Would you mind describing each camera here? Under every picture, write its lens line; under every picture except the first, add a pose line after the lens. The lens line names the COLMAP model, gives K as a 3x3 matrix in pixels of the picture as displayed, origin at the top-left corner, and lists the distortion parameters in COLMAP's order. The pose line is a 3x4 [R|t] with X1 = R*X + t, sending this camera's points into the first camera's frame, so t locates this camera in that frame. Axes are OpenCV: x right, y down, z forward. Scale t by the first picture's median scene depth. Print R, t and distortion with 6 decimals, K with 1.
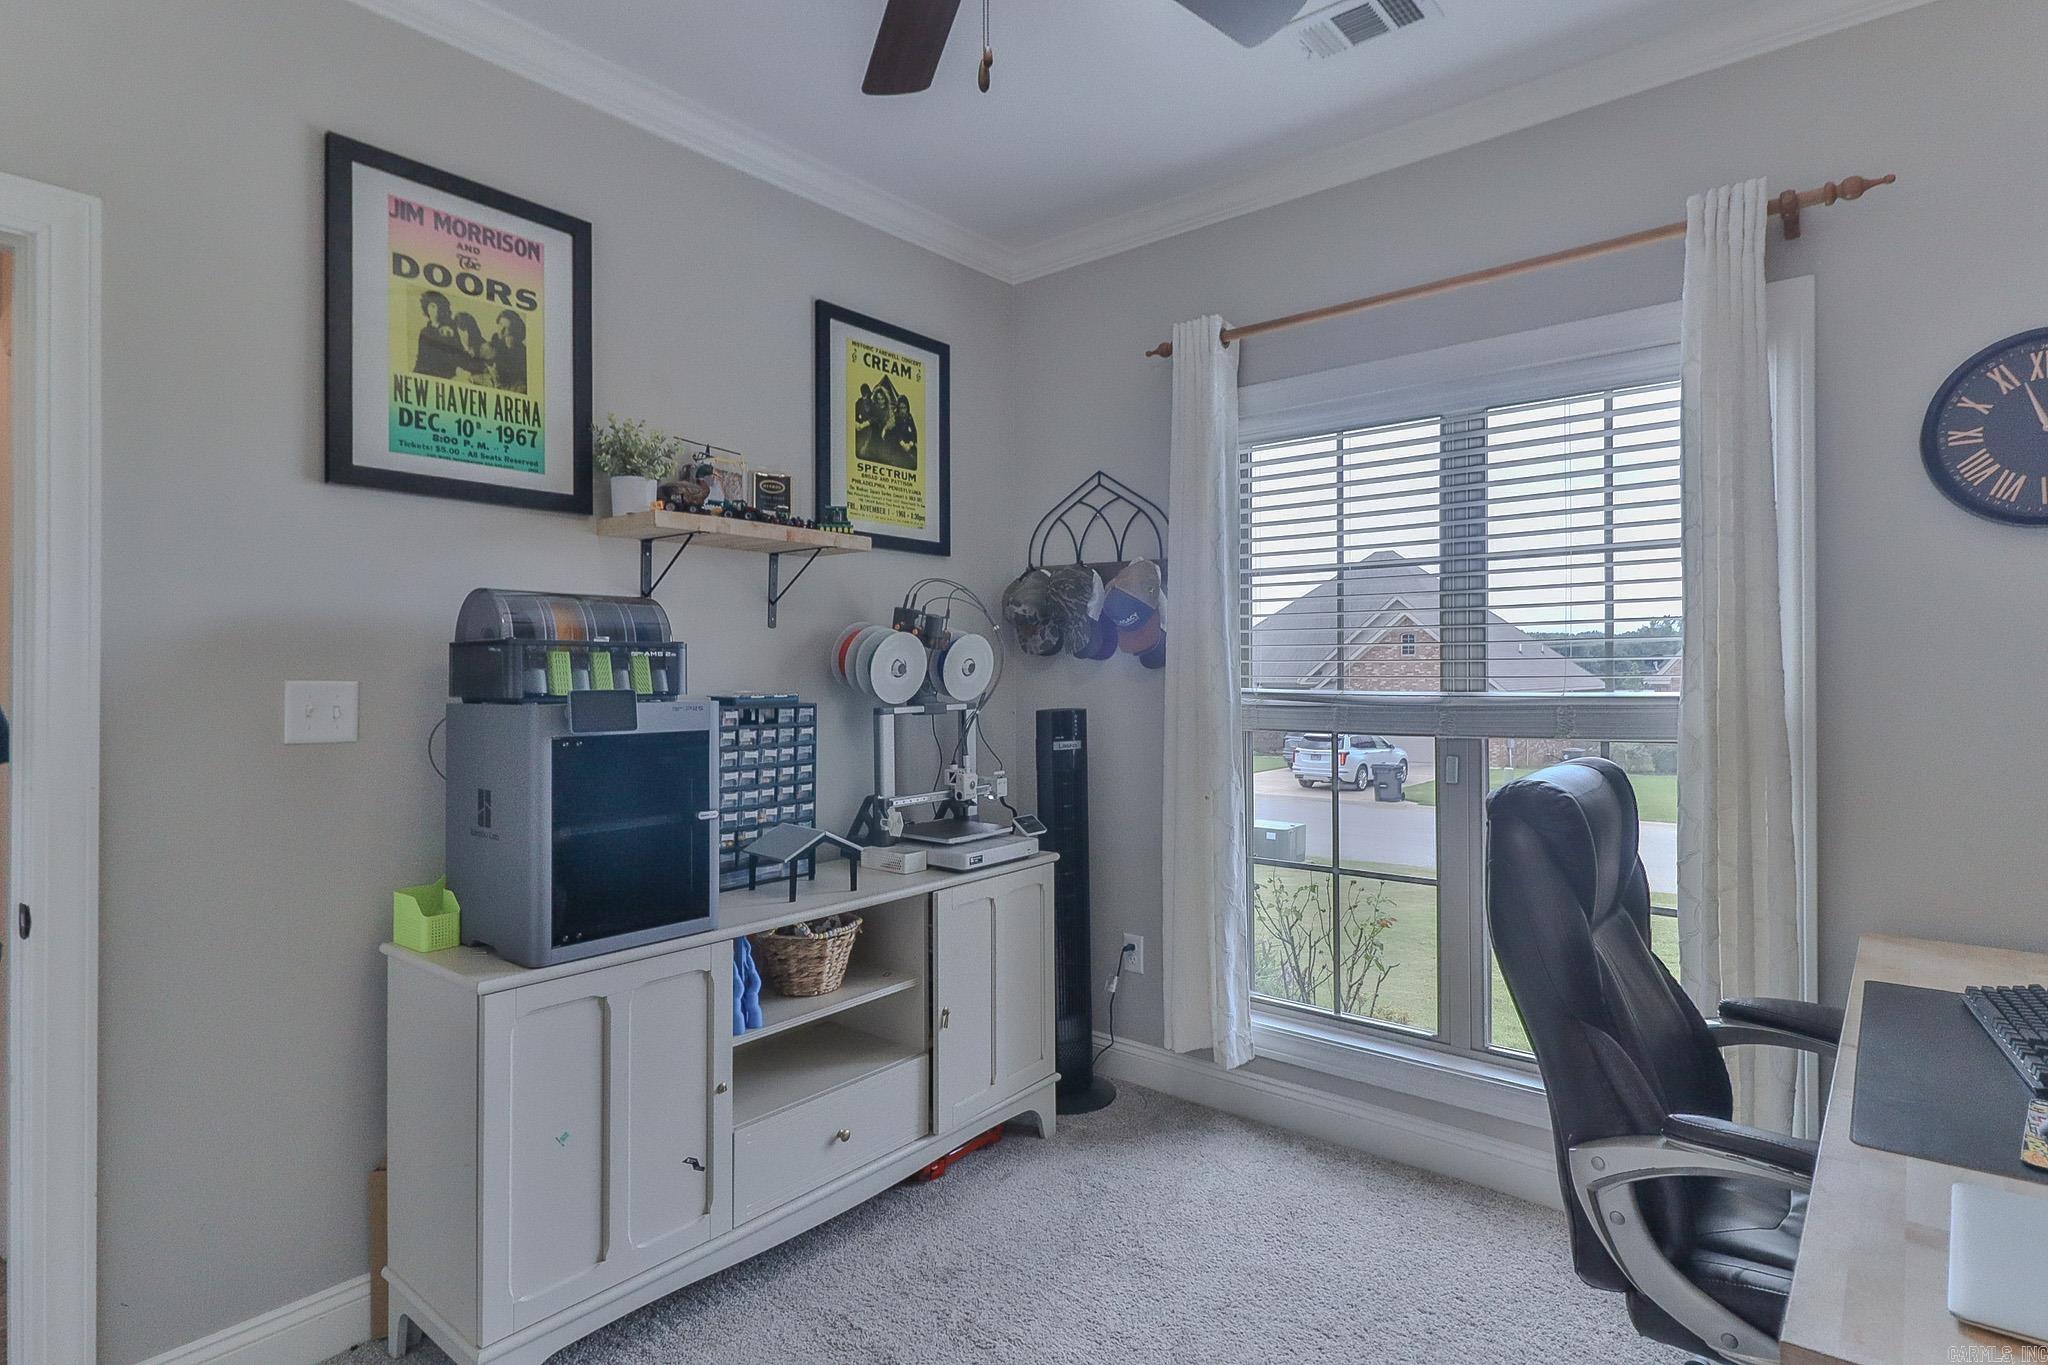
lens RADIAL K [[1030.2, 0, 1026.6], [0, 1030.2, 668.6], [0, 0, 1]] dist [-0.005041, -0.000458]
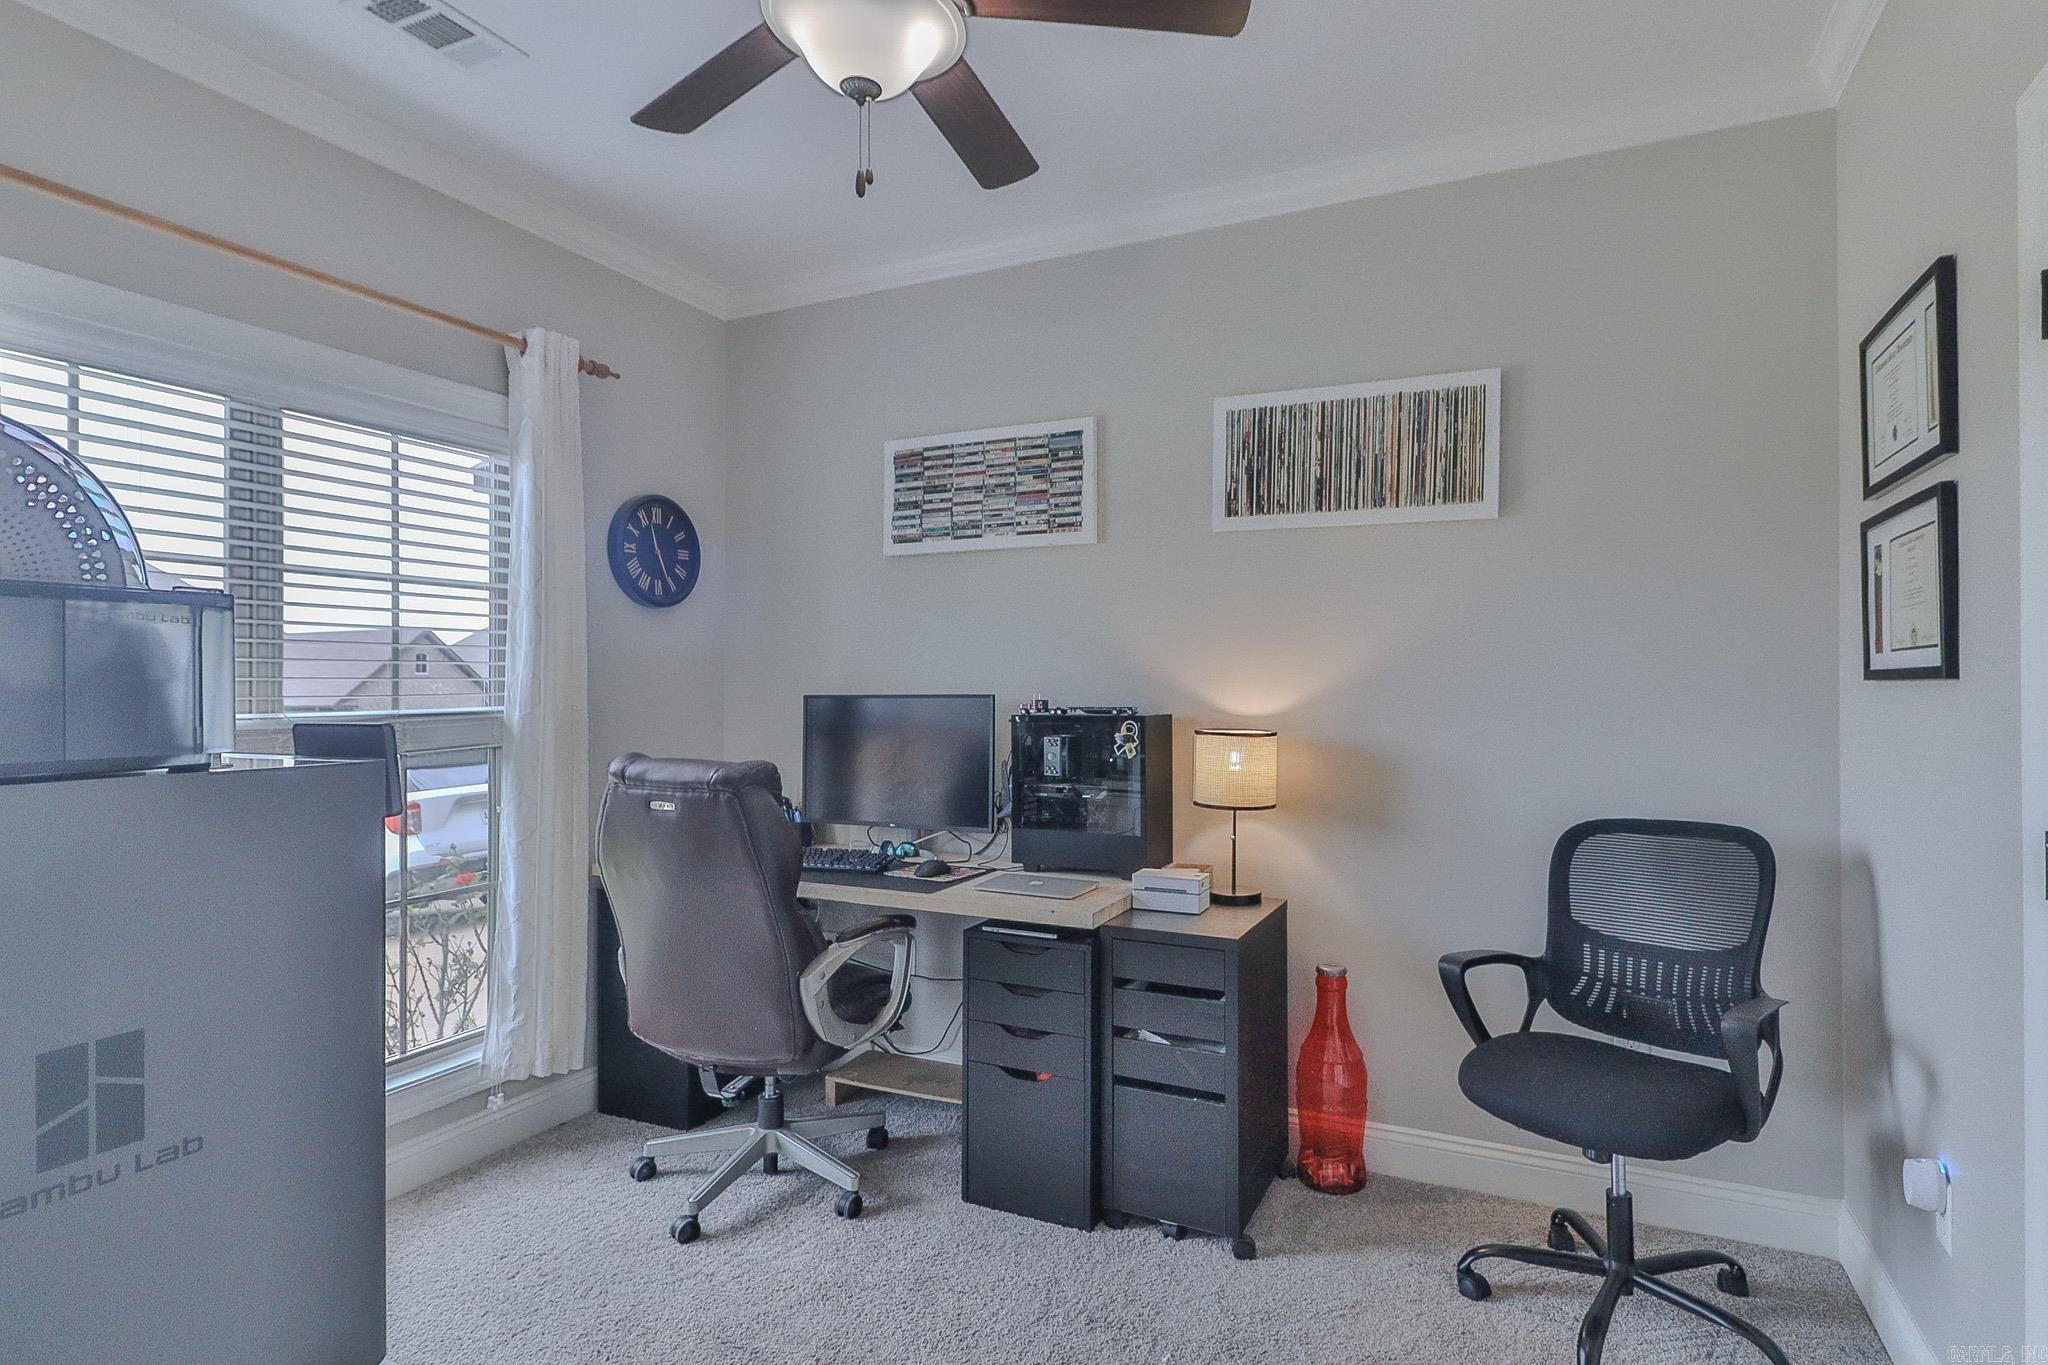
lens RADIAL K [[1100.3, 0, 1025.2], [0, 1100.3, 688.1], [0, 0, 1]] dist [0.024820, -0.012713]
pose [[-0.247189, 0.003190, 0.968962, -0.746473], [-0.001166, 0.999993, -0.003590, 0.003586], [-0.968967, -0.002017, -0.247184, 0.640565]]
